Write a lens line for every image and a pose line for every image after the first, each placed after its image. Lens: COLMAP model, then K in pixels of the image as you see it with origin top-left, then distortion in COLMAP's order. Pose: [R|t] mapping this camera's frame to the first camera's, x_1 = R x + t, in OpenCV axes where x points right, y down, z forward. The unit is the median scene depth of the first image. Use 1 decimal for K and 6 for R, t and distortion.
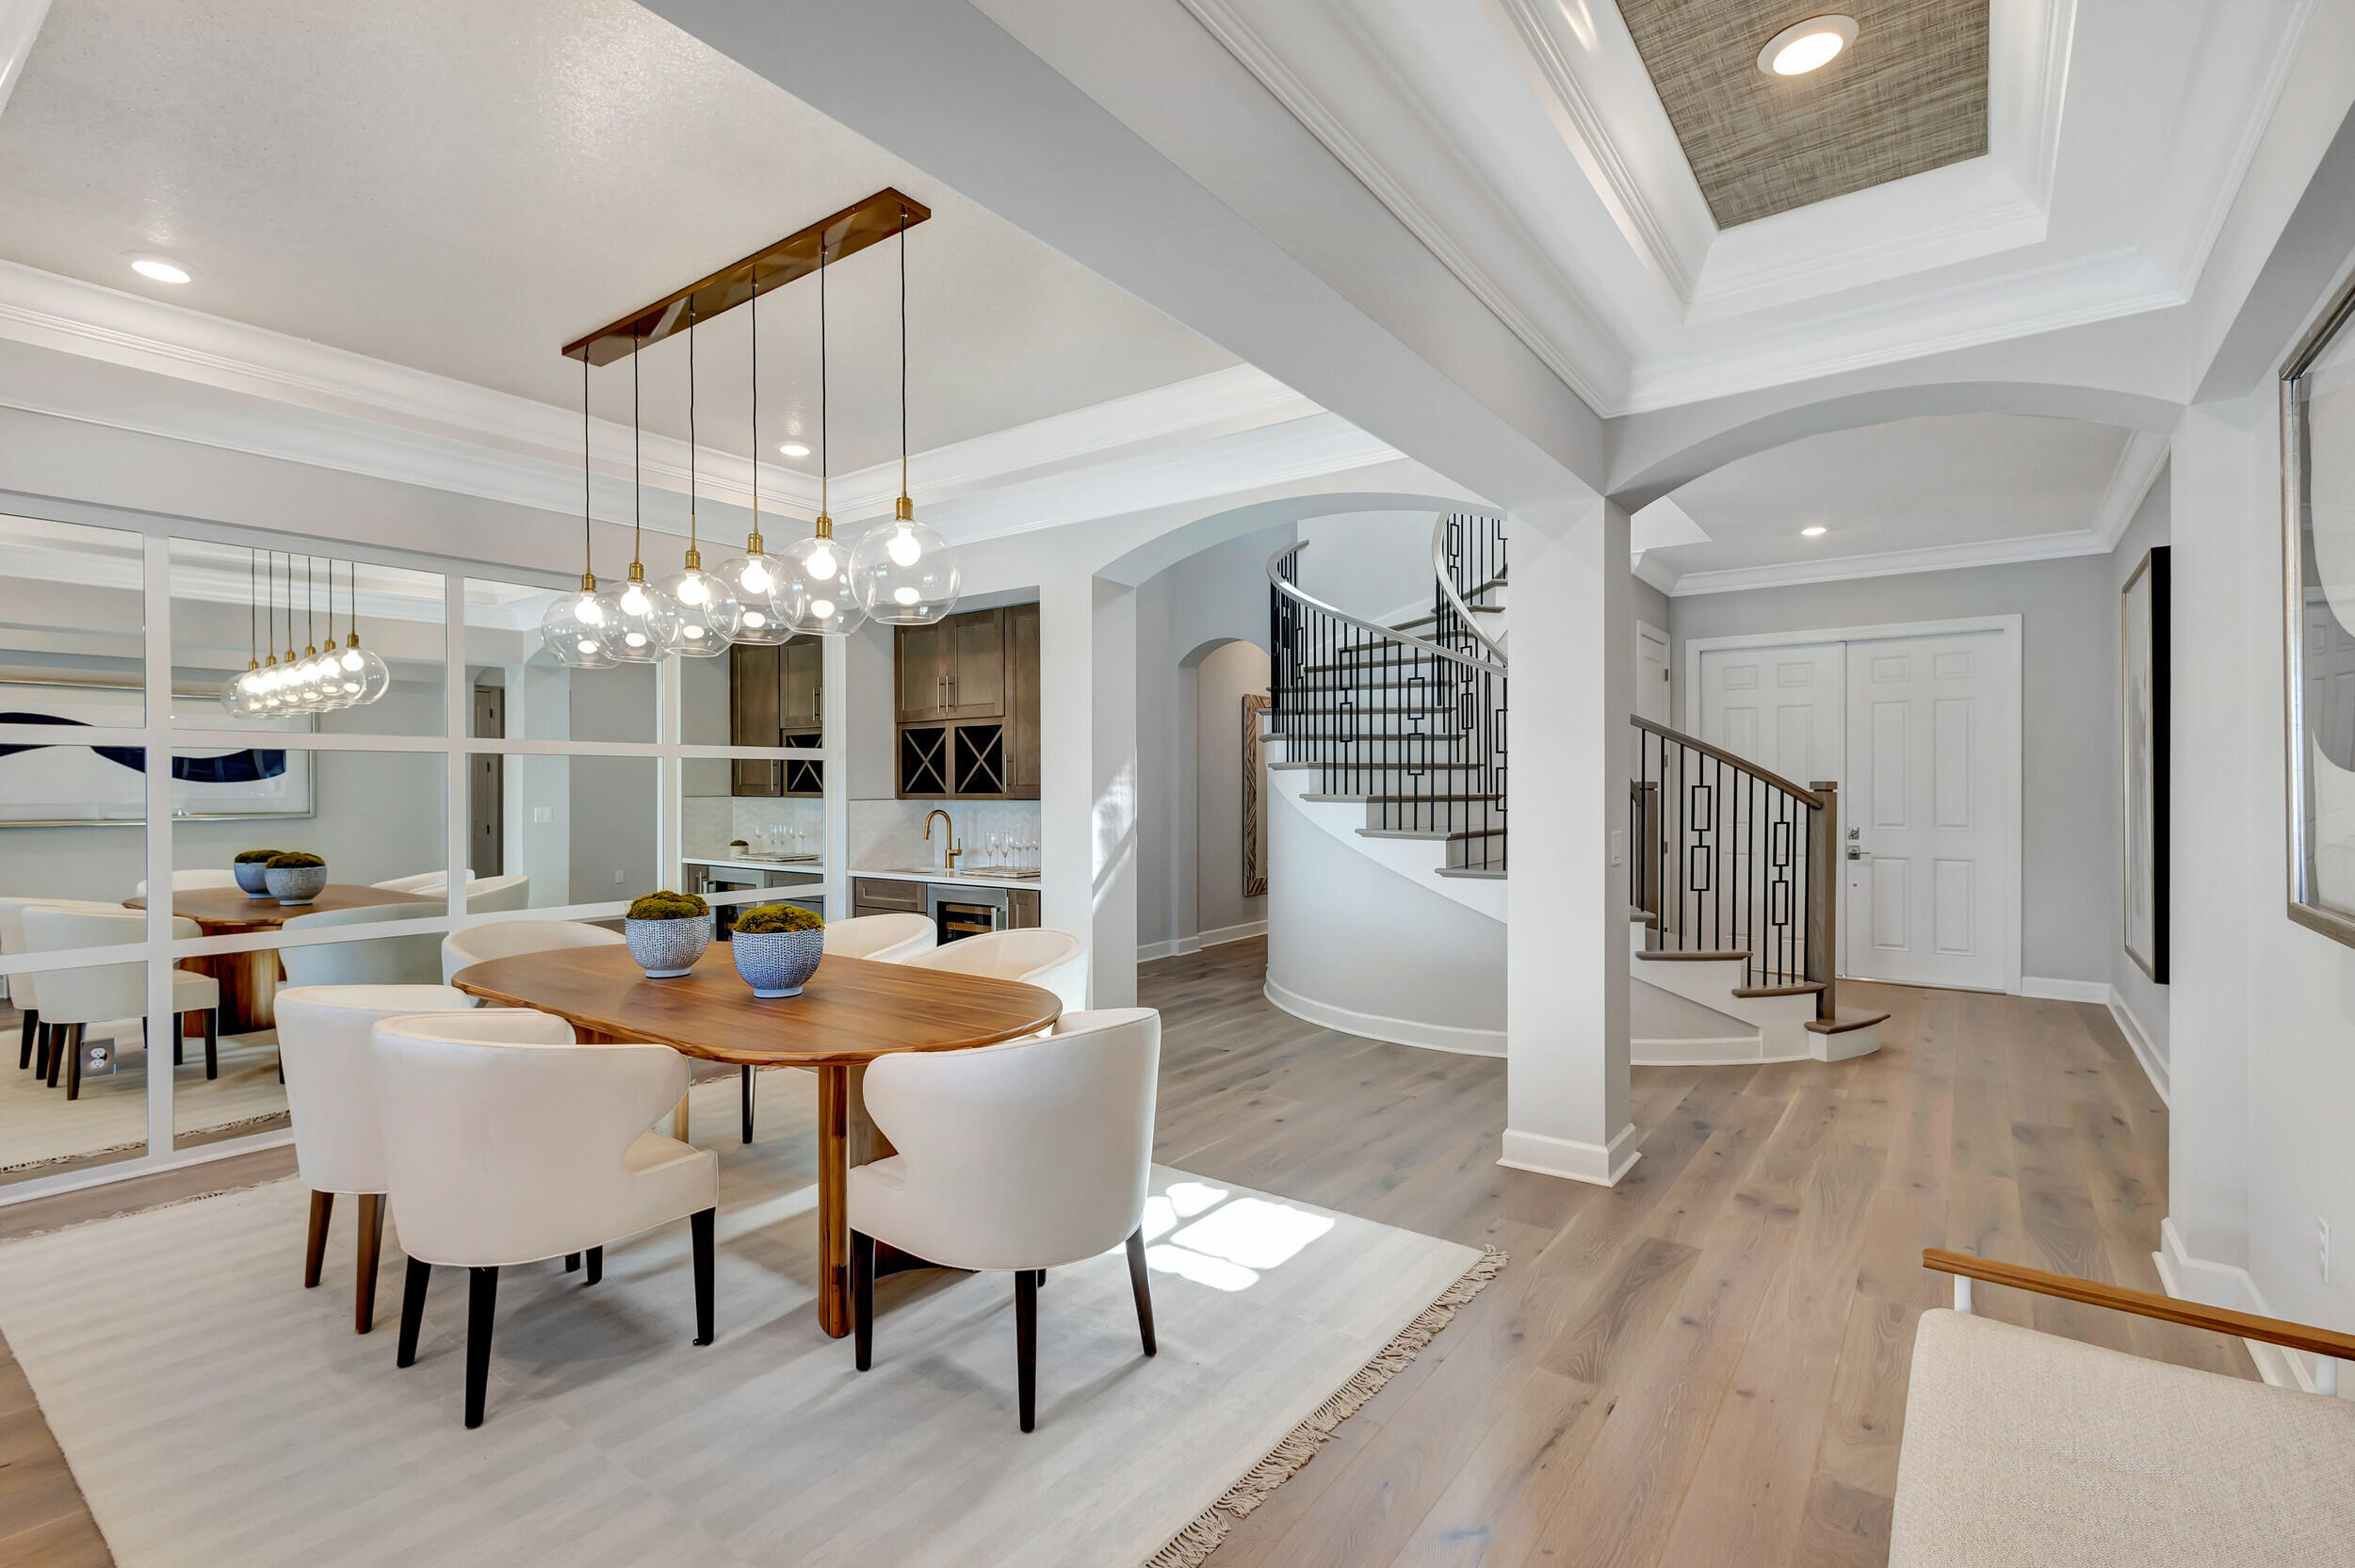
lens RADIAL K [[1076.7, 0, 1177.5], [0, 1076.7, 784.0], [0, 0, 1]] dist [0.003723, 0.000309]
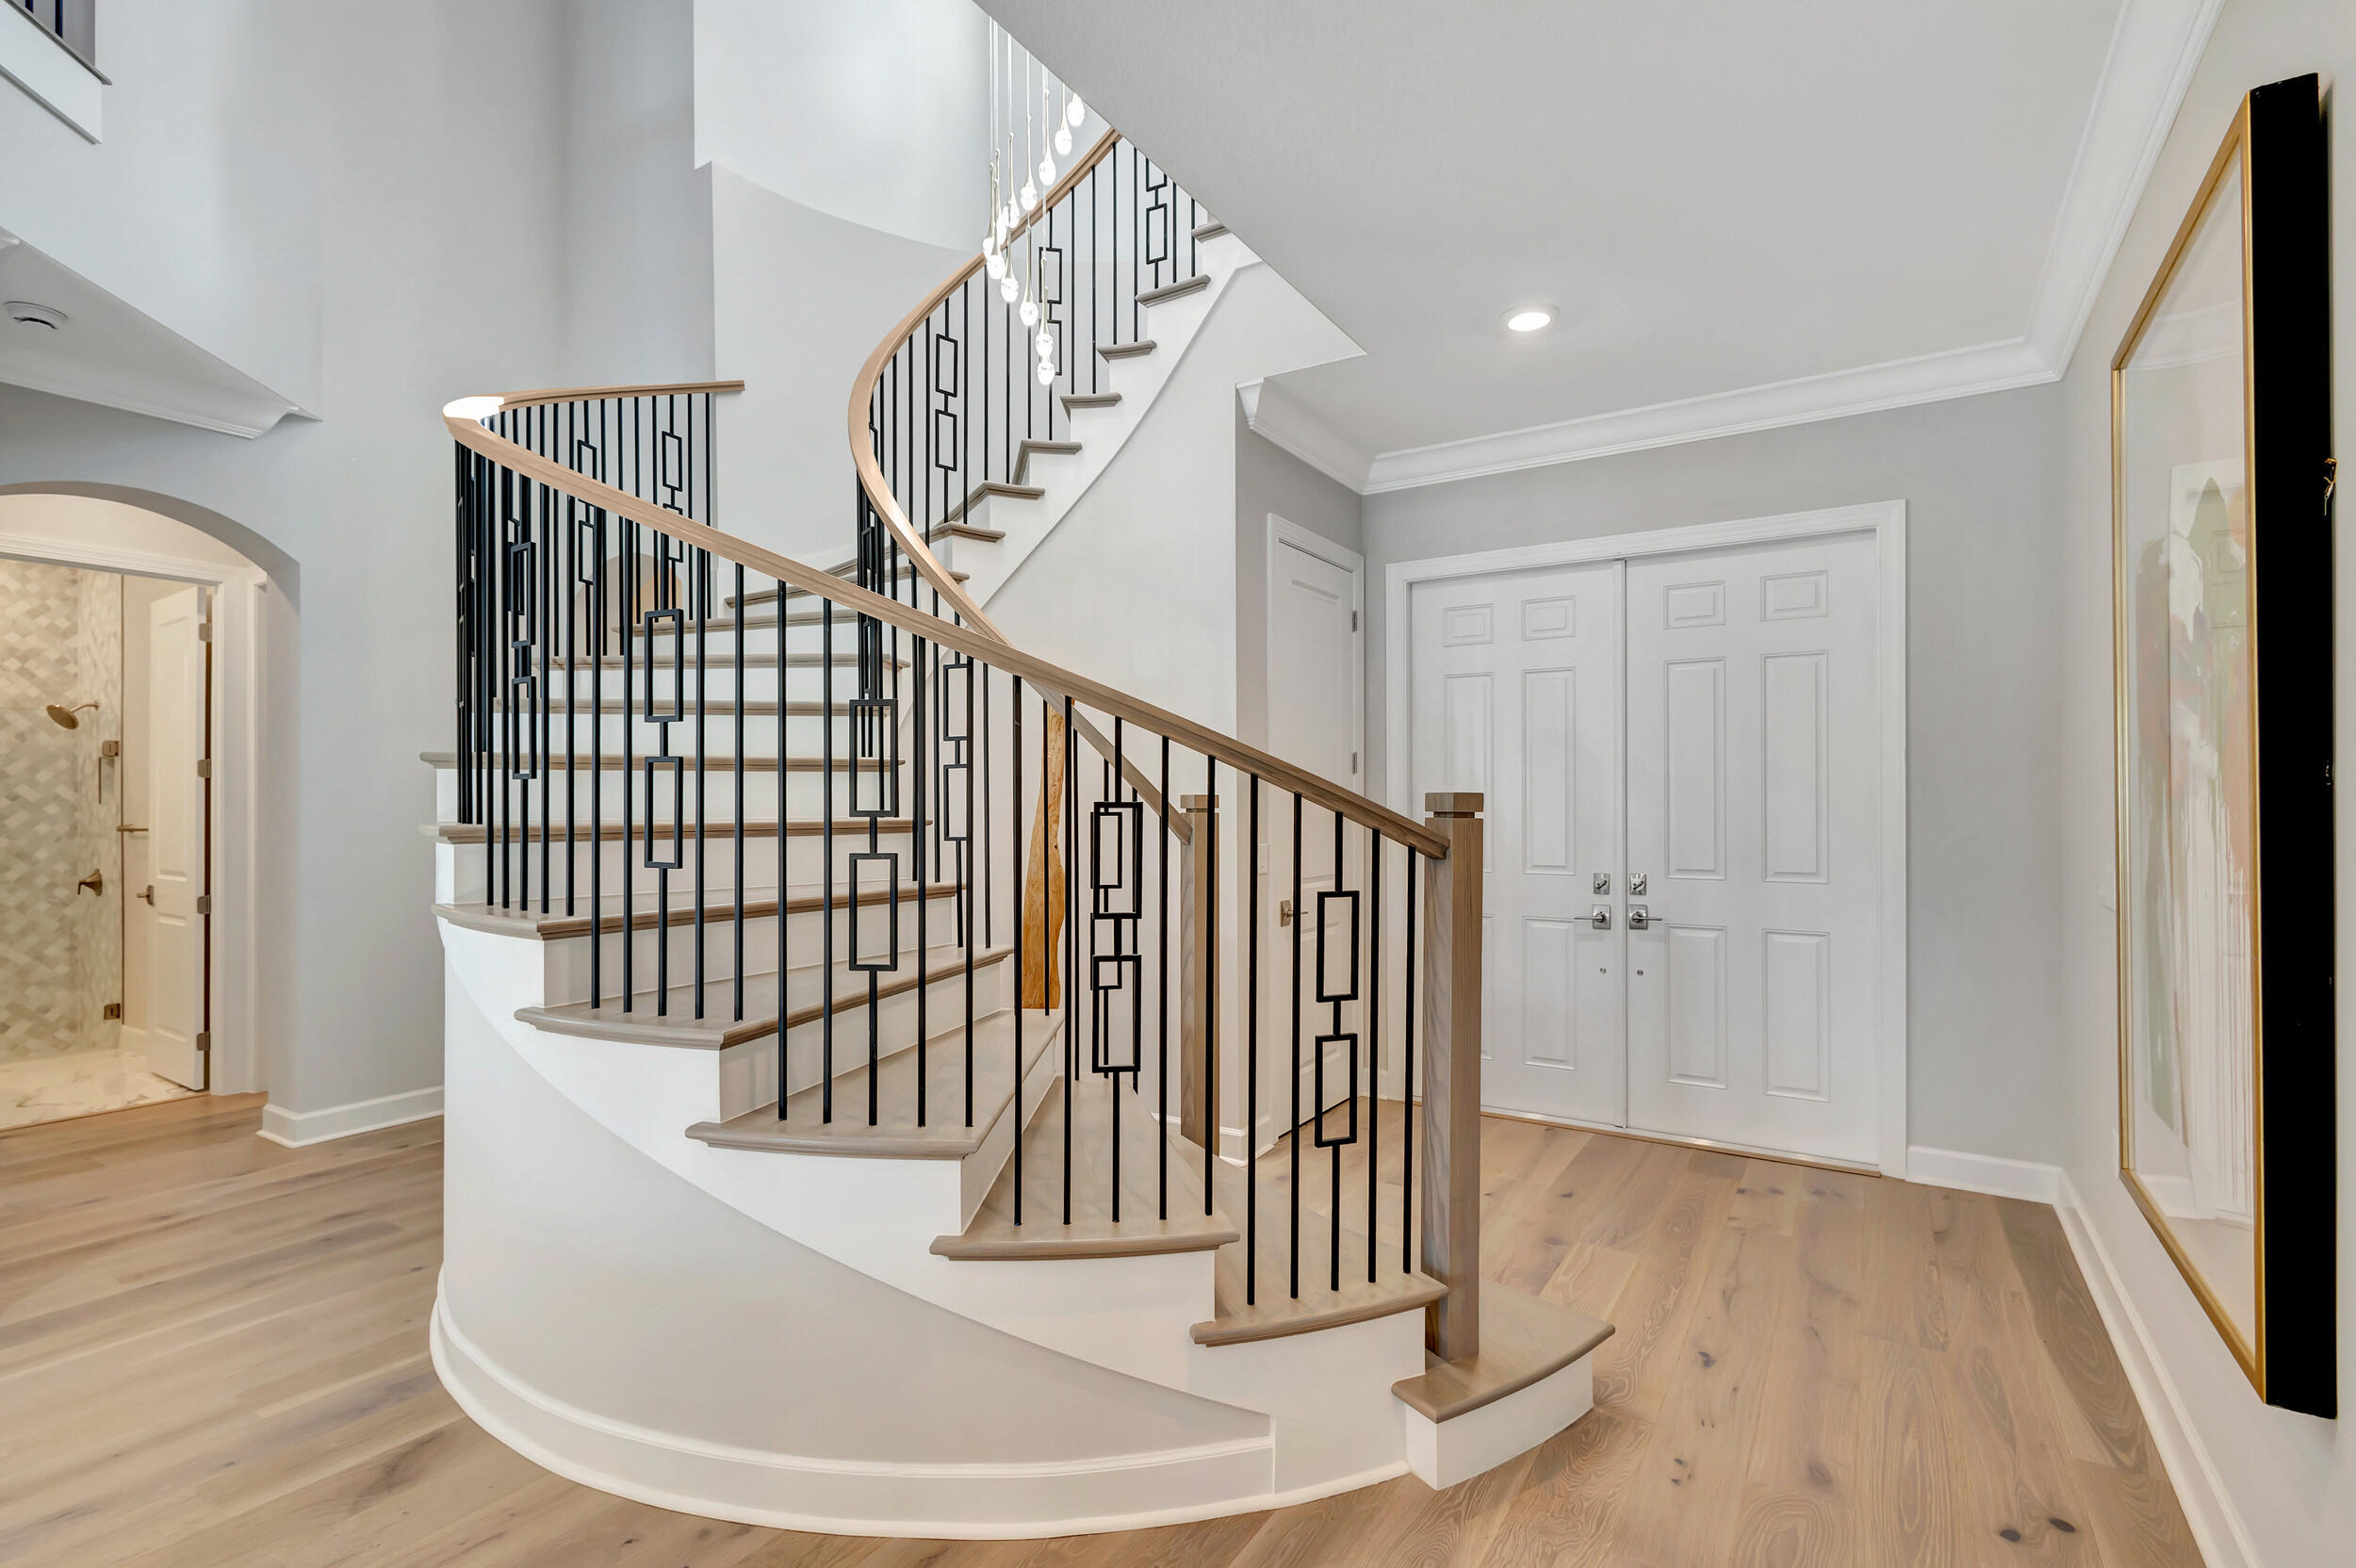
lens RADIAL K [[1083.5, 0, 1181.4], [0, 1083.5, 804.4], [0, 0, 1]] dist [0.000306, 0.000126]
pose [[0.997676, -0.000059, 0.068139, 0.452542], [0.000069, 1.000000, -0.000138, 0.002247], [-0.068139, 0.000143, 0.997676, 0.571261]]
